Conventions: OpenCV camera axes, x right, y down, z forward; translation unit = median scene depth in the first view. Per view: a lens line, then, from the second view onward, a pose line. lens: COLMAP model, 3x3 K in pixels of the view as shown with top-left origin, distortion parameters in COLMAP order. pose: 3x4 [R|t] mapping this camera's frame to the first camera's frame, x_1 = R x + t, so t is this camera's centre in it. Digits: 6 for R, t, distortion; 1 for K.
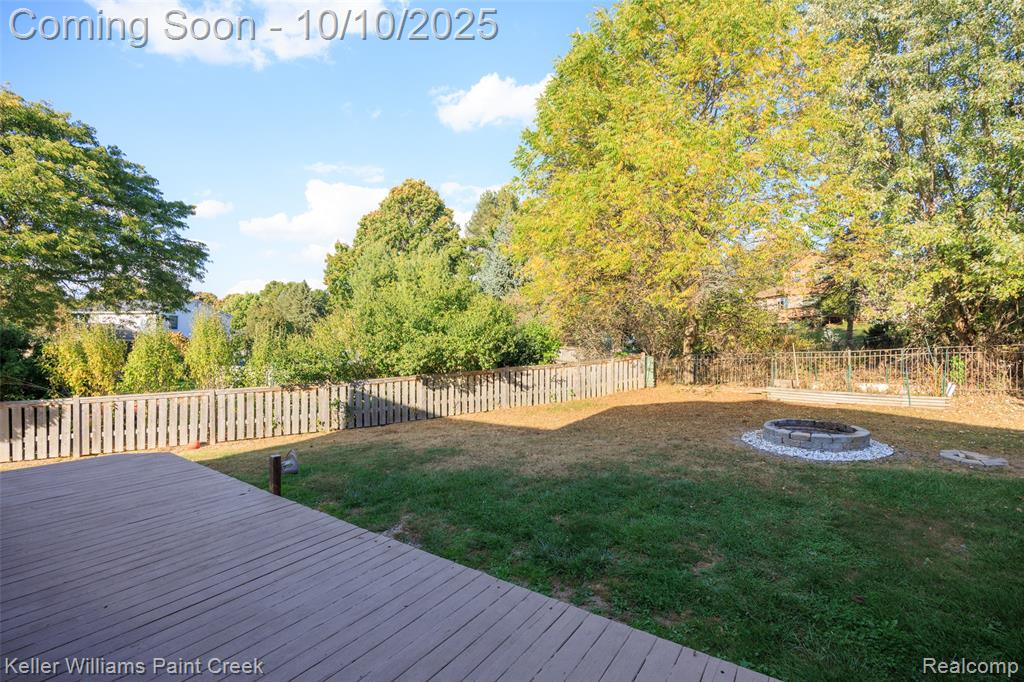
lens RADIAL K [[459.1, 0, 512.0], [0, 459.1, 341.0], [0, 0, 1]] dist [0.001415, -0.000024]
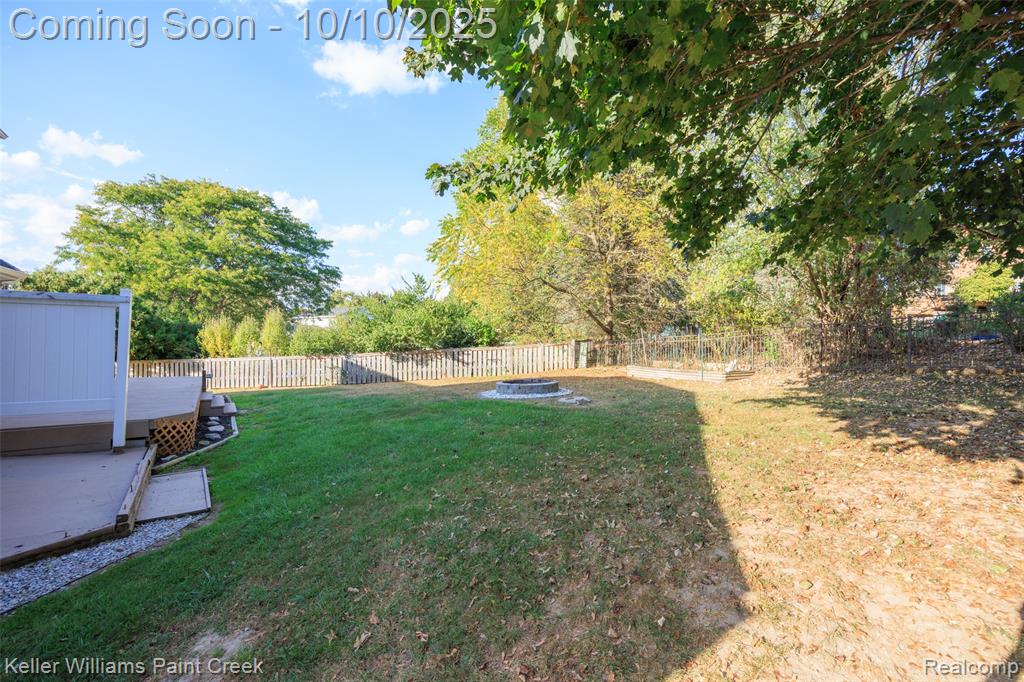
lens RADIAL K [[459.1, 0, 512.0], [0, 459.1, 341.0], [0, 0, 1]] dist [0.001415, -0.000024]
pose [[0.929901, 0.002030, -0.367803, 0.676805], [-0.003925, 0.999983, -0.004406, 0.040365], [0.367788, 0.005540, 0.929893, -0.229583]]
